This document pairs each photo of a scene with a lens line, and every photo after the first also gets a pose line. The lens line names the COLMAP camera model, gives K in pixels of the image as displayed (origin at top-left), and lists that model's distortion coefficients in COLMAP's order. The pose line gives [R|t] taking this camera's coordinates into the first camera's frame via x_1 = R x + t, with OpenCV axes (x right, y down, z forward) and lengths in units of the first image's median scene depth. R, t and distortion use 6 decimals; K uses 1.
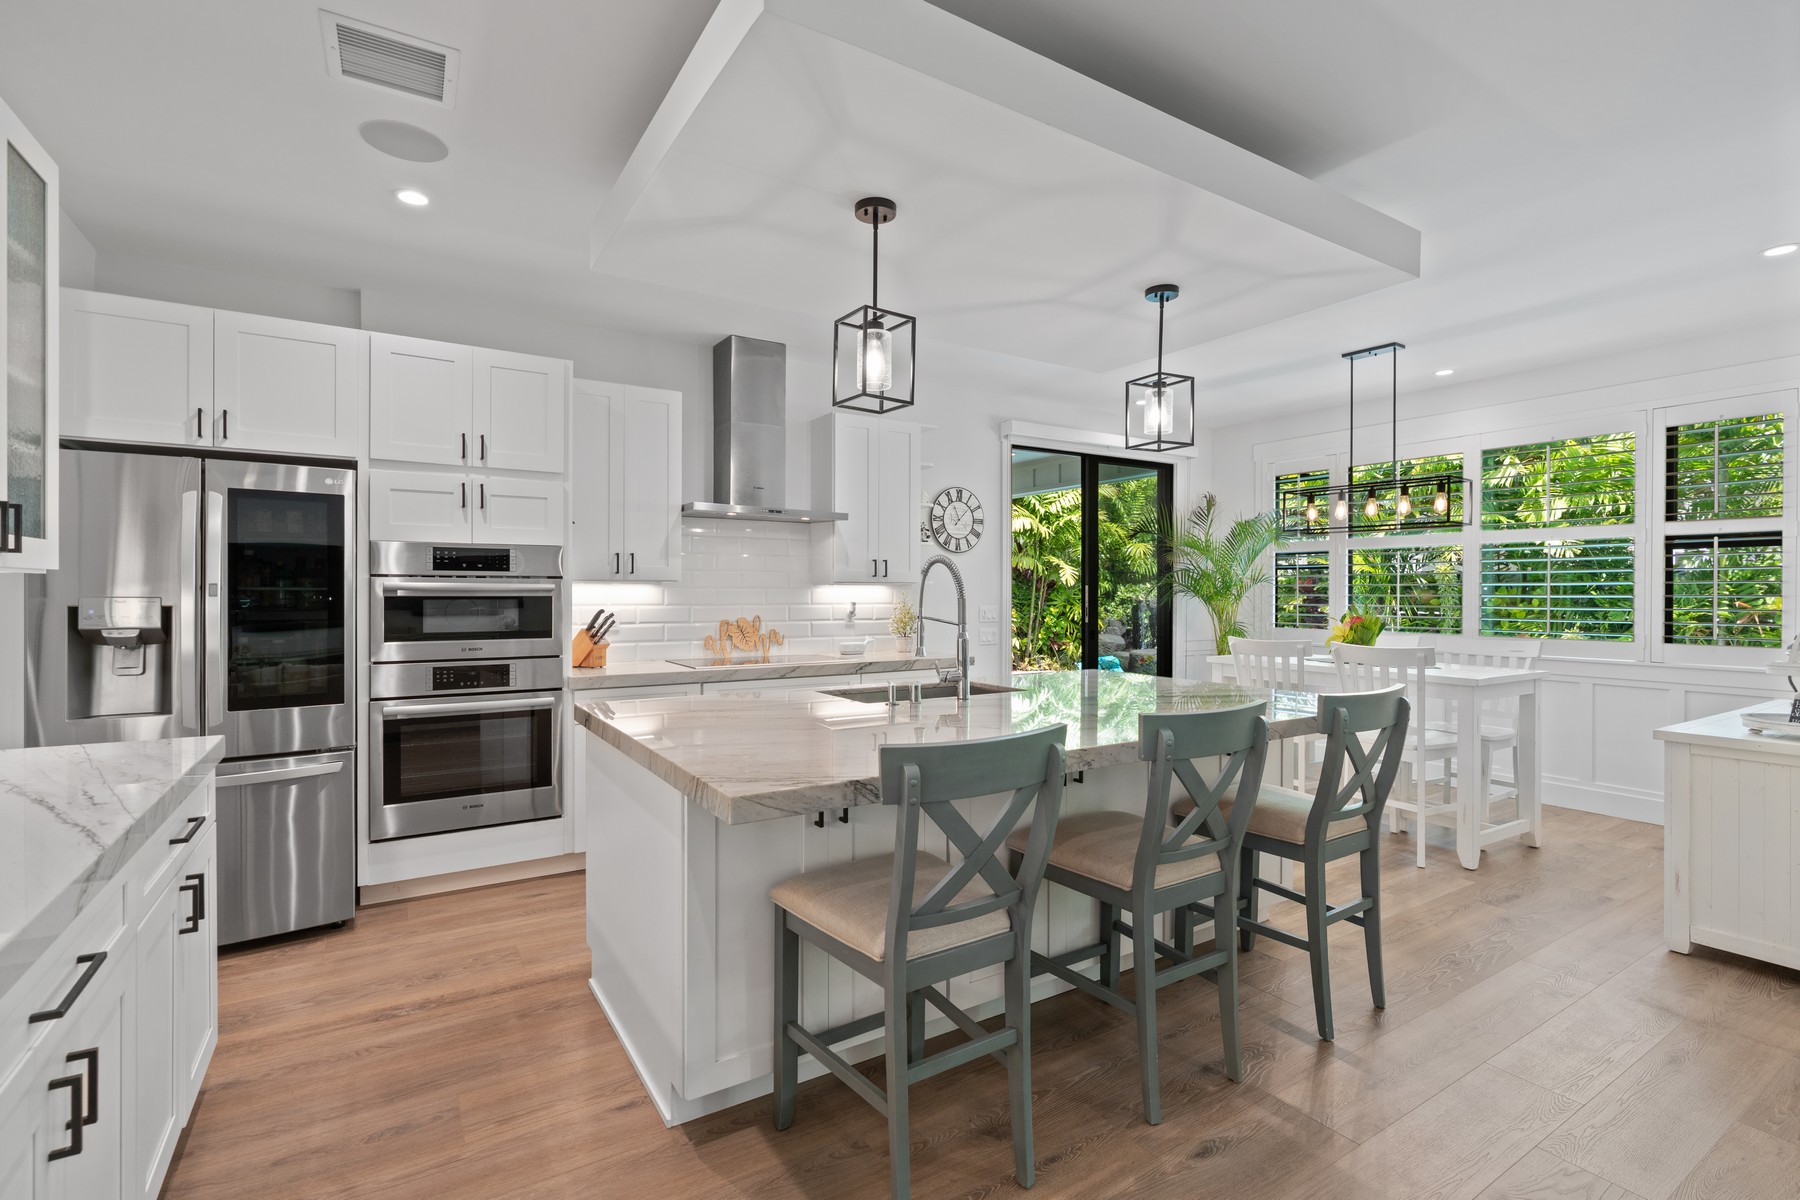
lens RADIAL K [[825.4, 0, 887.0], [0, 825.4, 599.7], [0, 0, 1]] dist [-0.001362, 0.000568]
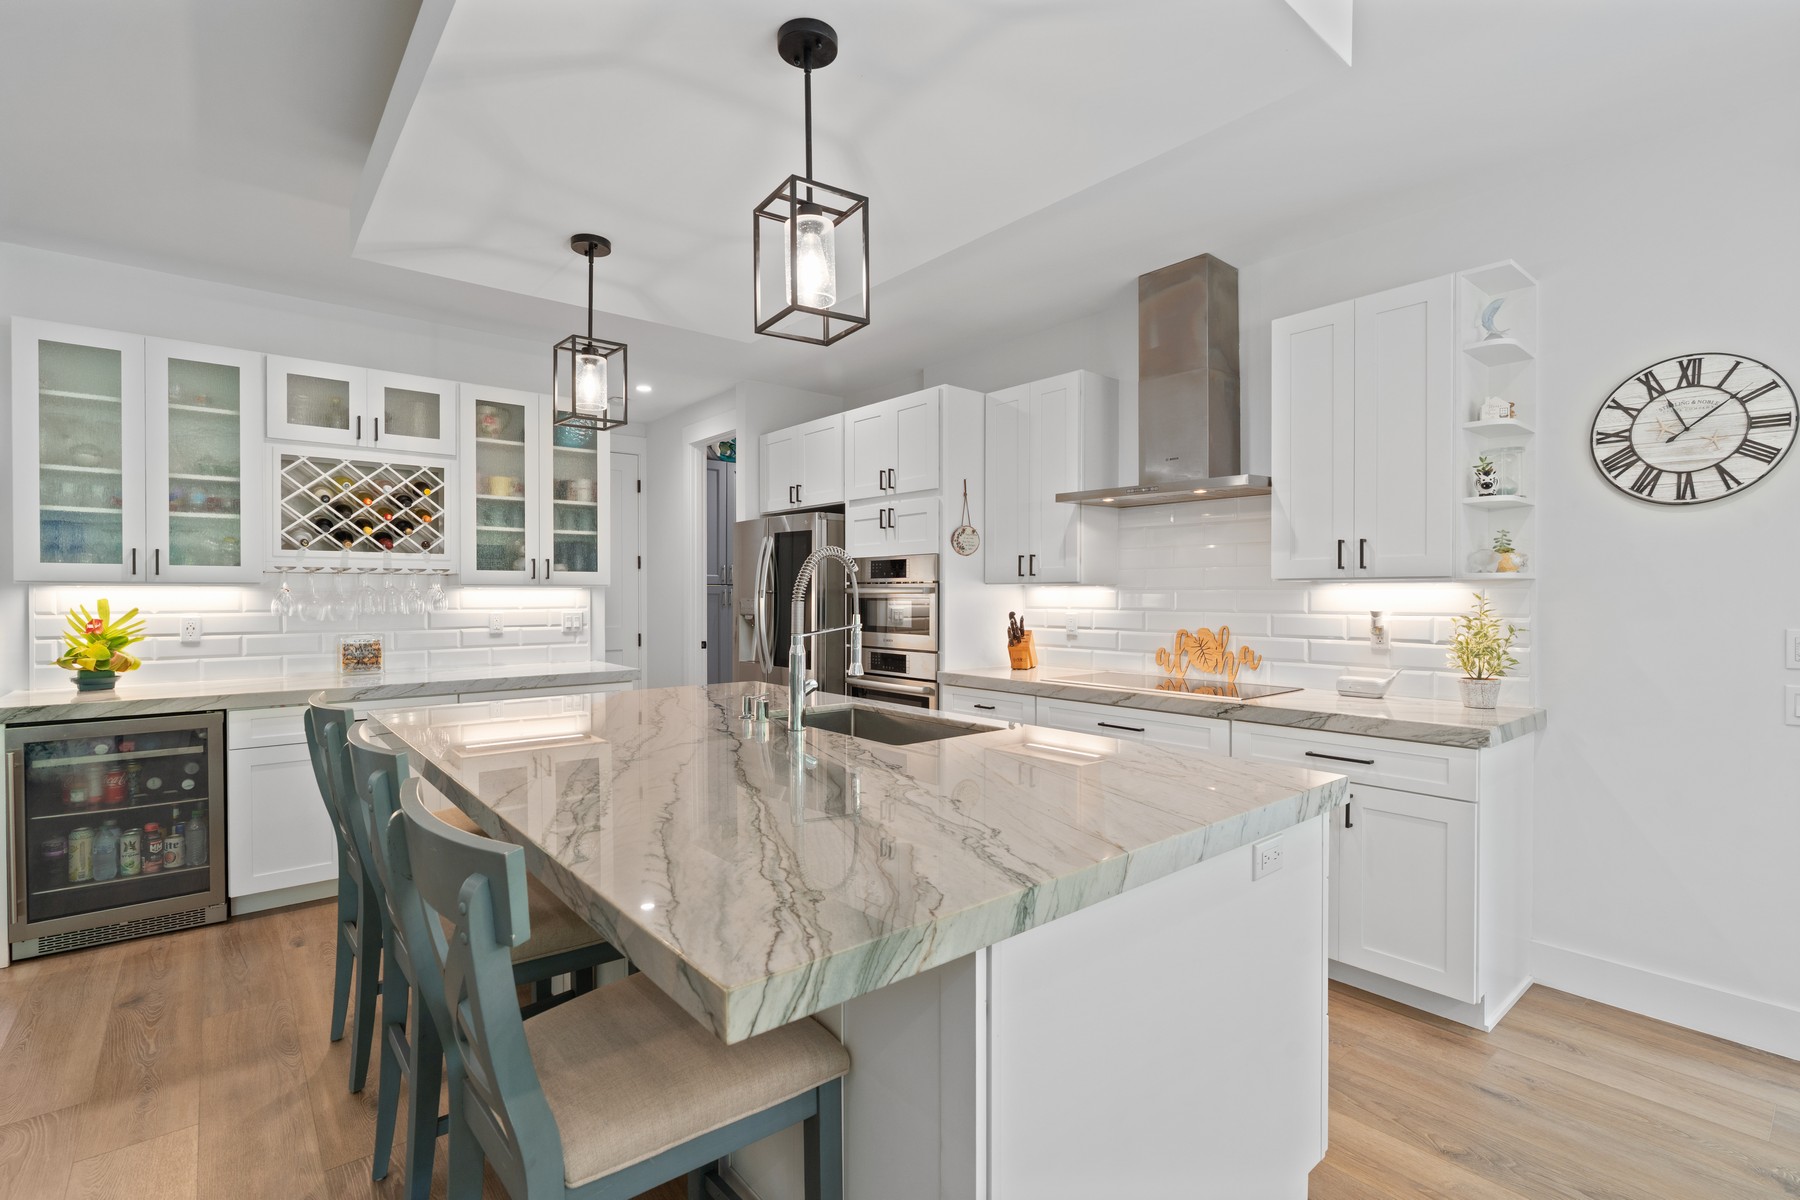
lens RADIAL K [[825.4, 0, 887.0], [0, 825.4, 599.7], [0, 0, 1]] dist [-0.001362, 0.000568]
pose [[0.126349, 0.005570, -0.991970, 0.488920], [-0.008328, 0.999955, 0.004554, -0.005053], [0.991951, 0.007686, 0.126389, 0.548173]]
